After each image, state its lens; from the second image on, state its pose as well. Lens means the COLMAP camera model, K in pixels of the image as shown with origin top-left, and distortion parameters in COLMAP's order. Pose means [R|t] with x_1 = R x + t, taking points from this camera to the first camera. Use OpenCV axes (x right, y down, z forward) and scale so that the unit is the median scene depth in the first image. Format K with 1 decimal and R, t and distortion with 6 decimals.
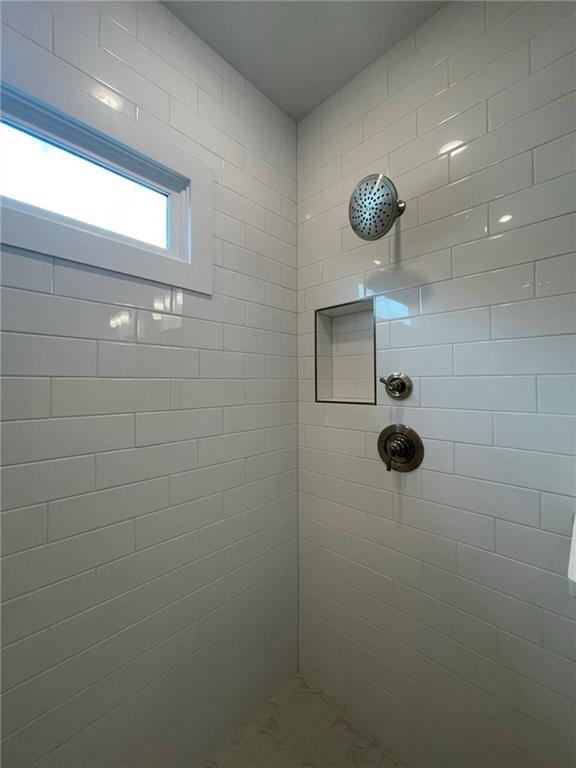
lens RADIAL K [[310.0, 0, 287.6], [0, 310.0, 383.2], [0, 0, 1]] dist [-0.000543, 0.000104]
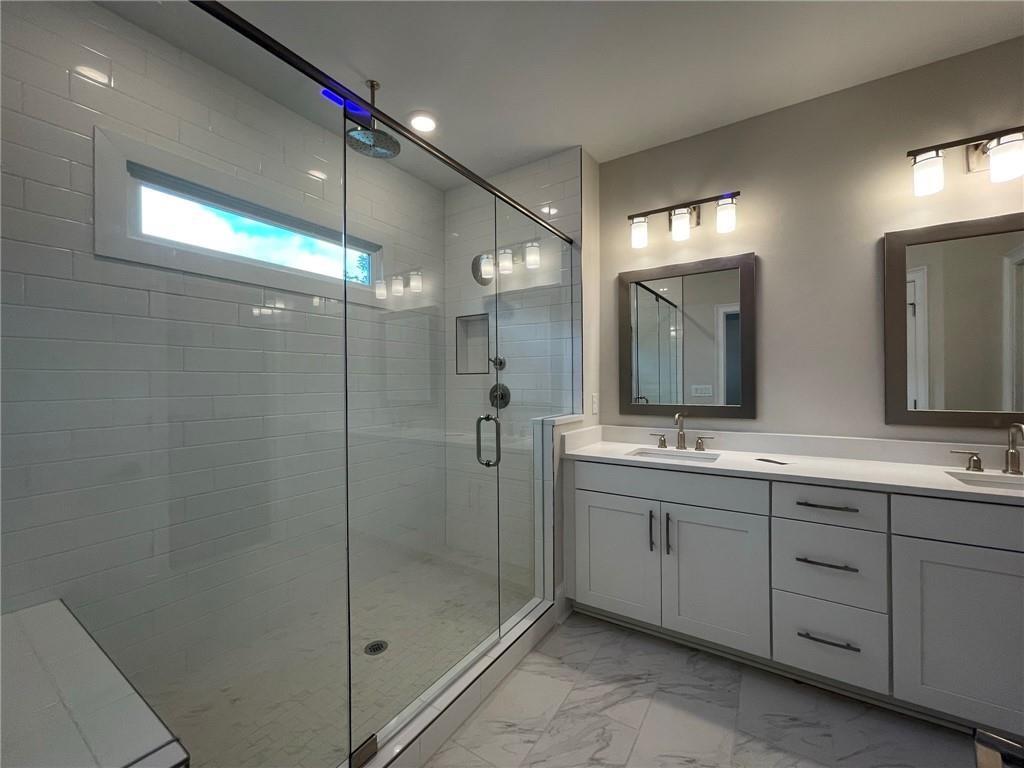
lens RADIAL K [[413.4, 0, 510.7], [0, 413.4, 380.6], [0, 0, 1]] dist [-0.000543, 0.000104]
pose [[0.983798, -0.007995, 0.179102, -0.022409], [0.006452, 0.999937, 0.009196, 0.090165], [-0.179164, -0.007892, 0.983788, -1.425029]]
